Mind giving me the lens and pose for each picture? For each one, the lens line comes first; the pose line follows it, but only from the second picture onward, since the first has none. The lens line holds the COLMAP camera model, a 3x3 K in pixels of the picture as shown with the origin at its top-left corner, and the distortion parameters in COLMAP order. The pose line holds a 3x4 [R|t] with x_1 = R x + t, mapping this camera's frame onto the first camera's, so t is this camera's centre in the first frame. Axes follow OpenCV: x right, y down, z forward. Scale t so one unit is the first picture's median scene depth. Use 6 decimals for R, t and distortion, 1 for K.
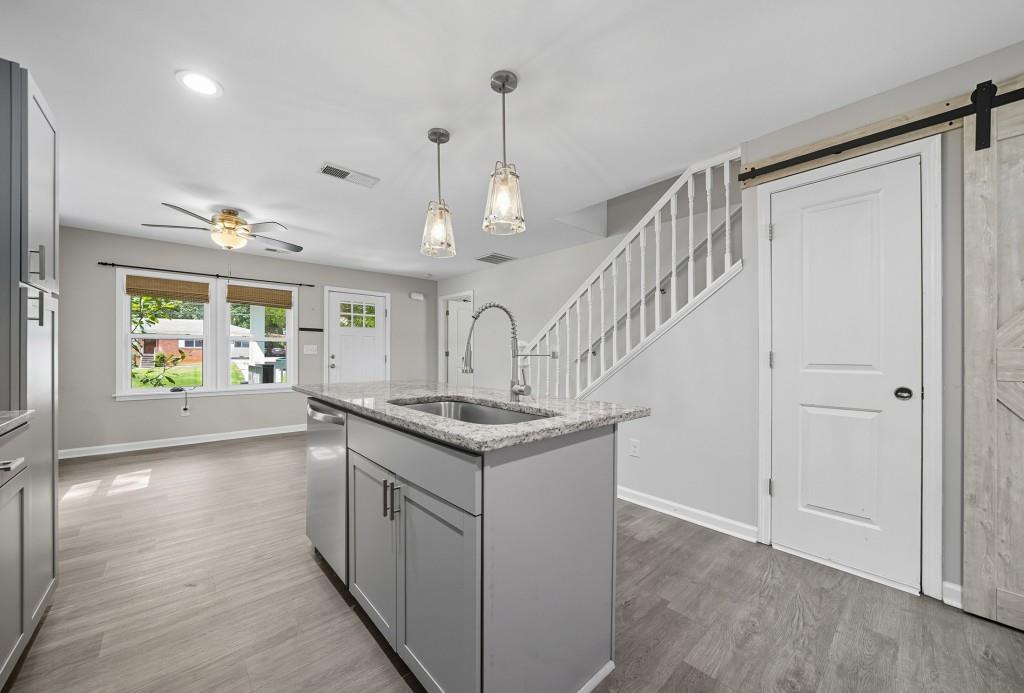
lens RADIAL K [[388.2, 0, 511.6], [0, 388.2, 349.1], [0, 0, 1]] dist [-0.008090, -0.000091]
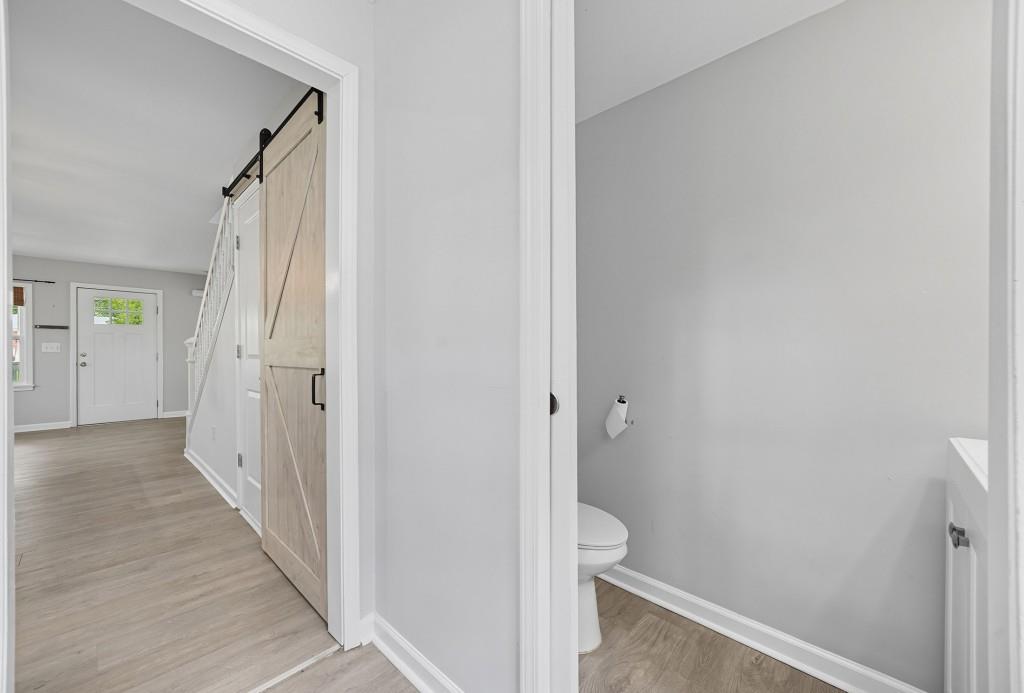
lens RADIAL K [[413.9, 0, 509.5], [0, 413.9, 352.3], [0, 0, 1]] dist [-0.001658, -0.000088]
pose [[0.997890, -0.006201, 0.064634, 0.583284], [0.005750, 0.999958, 0.007154, 0.013104], [-0.064675, -0.006767, 0.997883, -0.120429]]
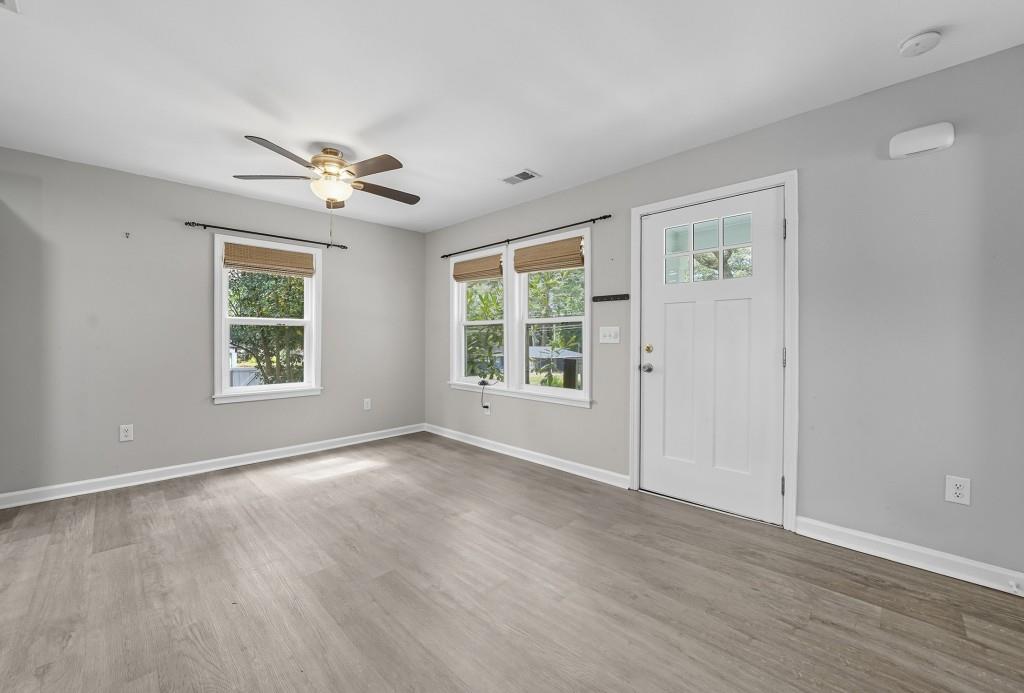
lens RADIAL K [[413.9, 0, 509.1], [0, 413.9, 340.7], [0, 0, 1]] dist [-0.001658, -0.000088]
pose [[0.036579, -0.004532, -0.999320, 0.056091], [0.006708, 0.999968, -0.004290, 0.011279], [0.999308, -0.006547, 0.036608, 0.857347]]
